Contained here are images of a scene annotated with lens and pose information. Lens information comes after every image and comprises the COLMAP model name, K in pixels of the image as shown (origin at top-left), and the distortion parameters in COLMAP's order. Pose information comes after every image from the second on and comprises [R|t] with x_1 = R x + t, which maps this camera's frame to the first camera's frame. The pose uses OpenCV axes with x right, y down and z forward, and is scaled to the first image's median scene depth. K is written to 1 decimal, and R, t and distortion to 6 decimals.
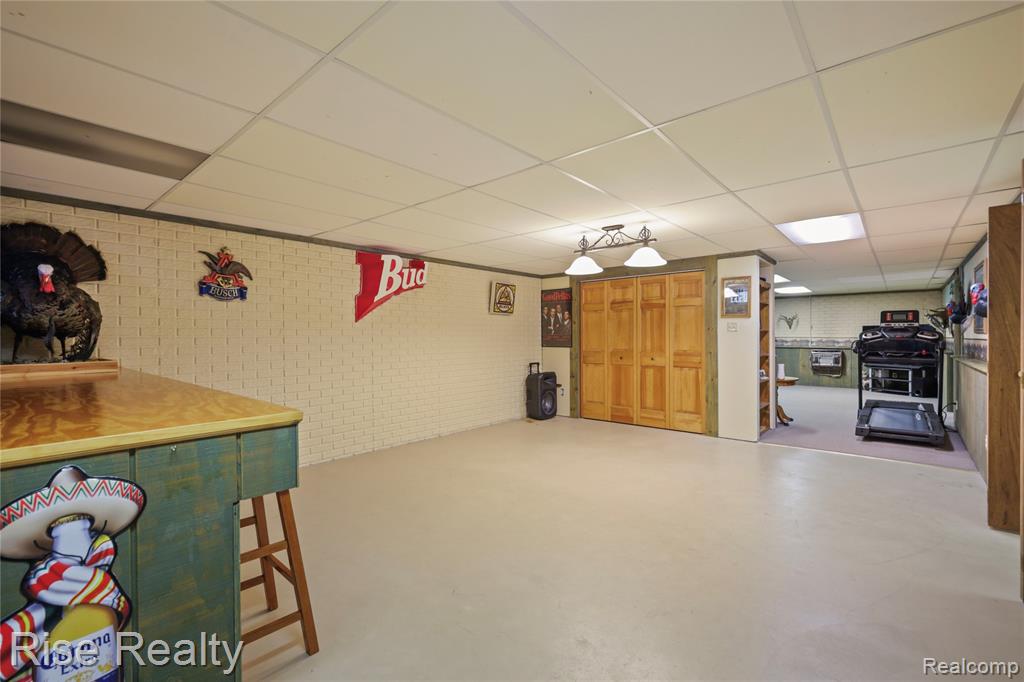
lens RADIAL K [[445.3, 0, 514.3], [0, 445.3, 337.7], [0, 0, 1]] dist [0.003595, -0.001472]
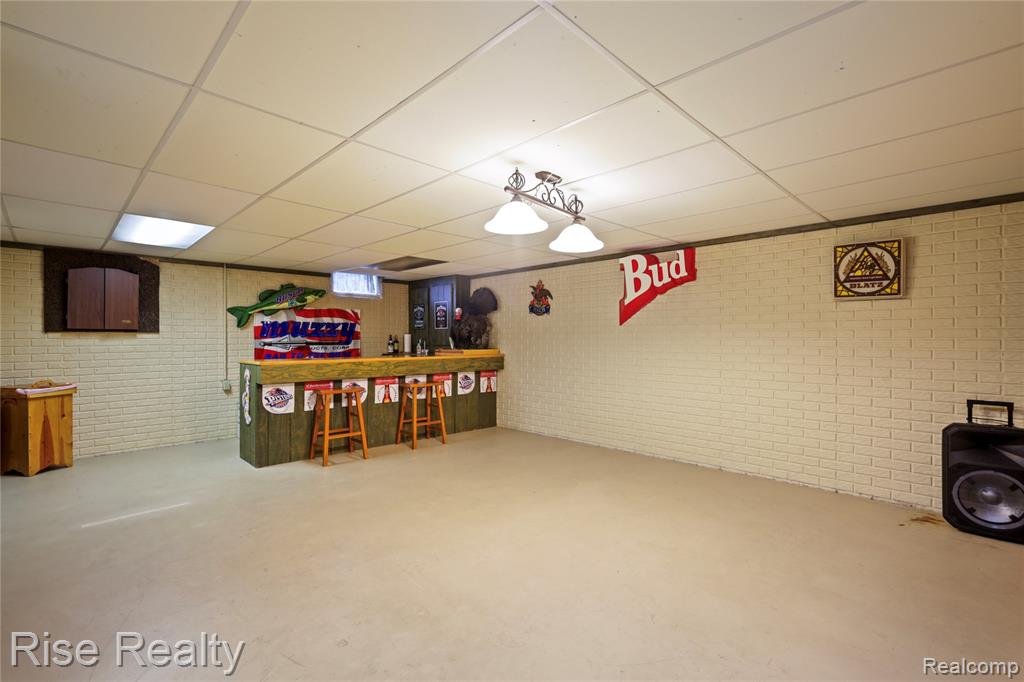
lens RADIAL K [[465.0, 0, 515.1], [0, 465.0, 337.6], [0, 0, 1]] dist [0.003349, 0.000439]
pose [[-0.057285, -0.002266, -0.998355, 0.760862], [-0.005277, 0.999984, -0.001967, -0.002393], [0.998344, 0.005156, -0.057296, 0.805768]]
